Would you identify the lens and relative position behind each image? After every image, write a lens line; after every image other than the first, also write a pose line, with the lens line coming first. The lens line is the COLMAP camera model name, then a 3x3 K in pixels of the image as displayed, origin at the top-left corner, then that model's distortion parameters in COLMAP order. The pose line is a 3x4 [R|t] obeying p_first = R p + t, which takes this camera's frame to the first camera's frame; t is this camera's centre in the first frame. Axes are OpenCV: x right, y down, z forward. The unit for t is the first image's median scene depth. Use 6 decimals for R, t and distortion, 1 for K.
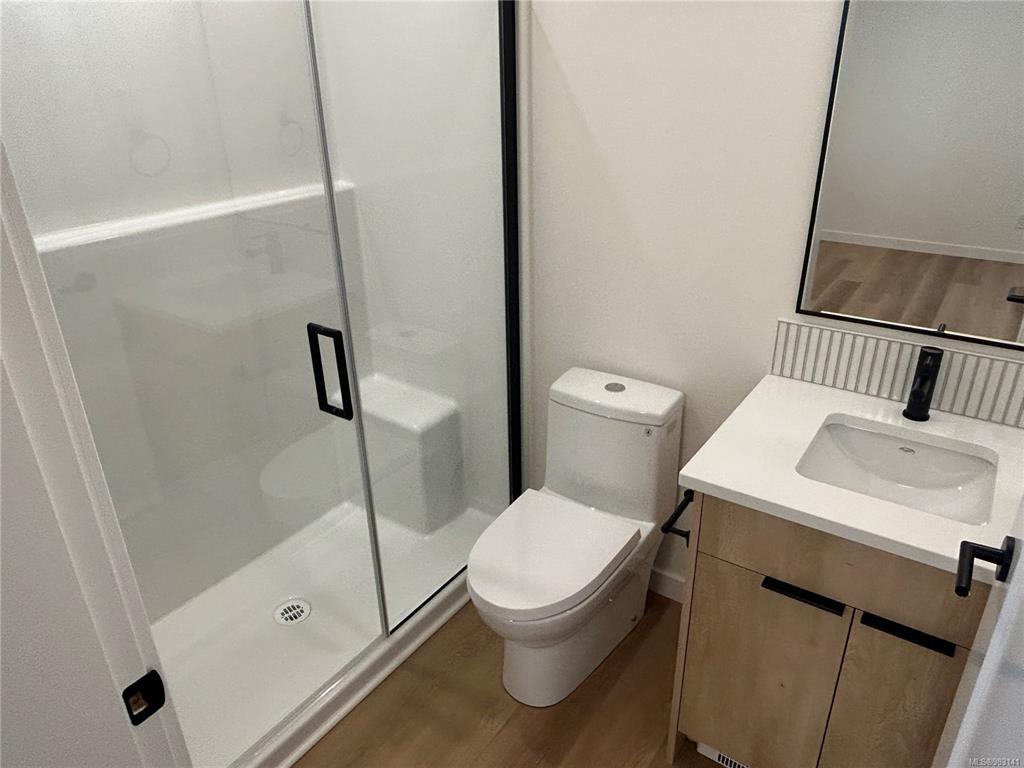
lens RADIAL K [[703.2, 0, 514.8], [0, 703.2, 380.4], [0, 0, 1]] dist [0.005614, -0.016904]
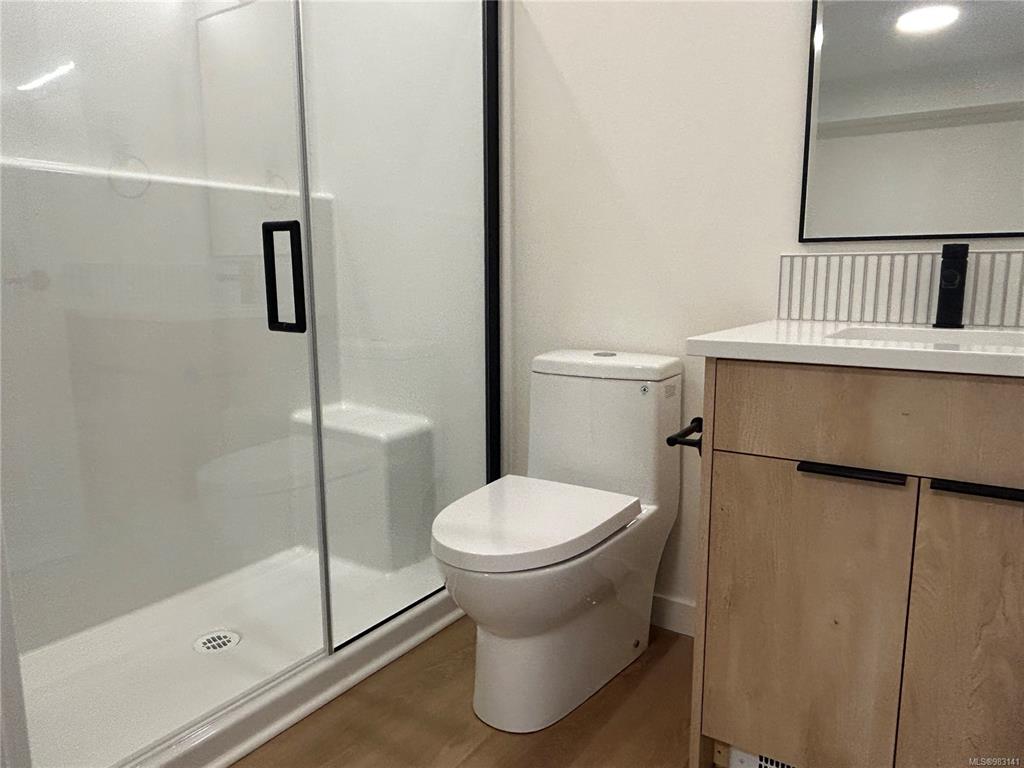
lens RADIAL K [[703.2, 0, 510.4], [0, 703.2, 382.1], [0, 0, 1]] dist [0.005614, -0.016904]
pose [[0.999814, 0.010461, 0.016214, 0.007429], [-0.005748, 0.963608, -0.267259, 0.283929], [-0.018420, 0.267116, 0.963488, 0.144947]]
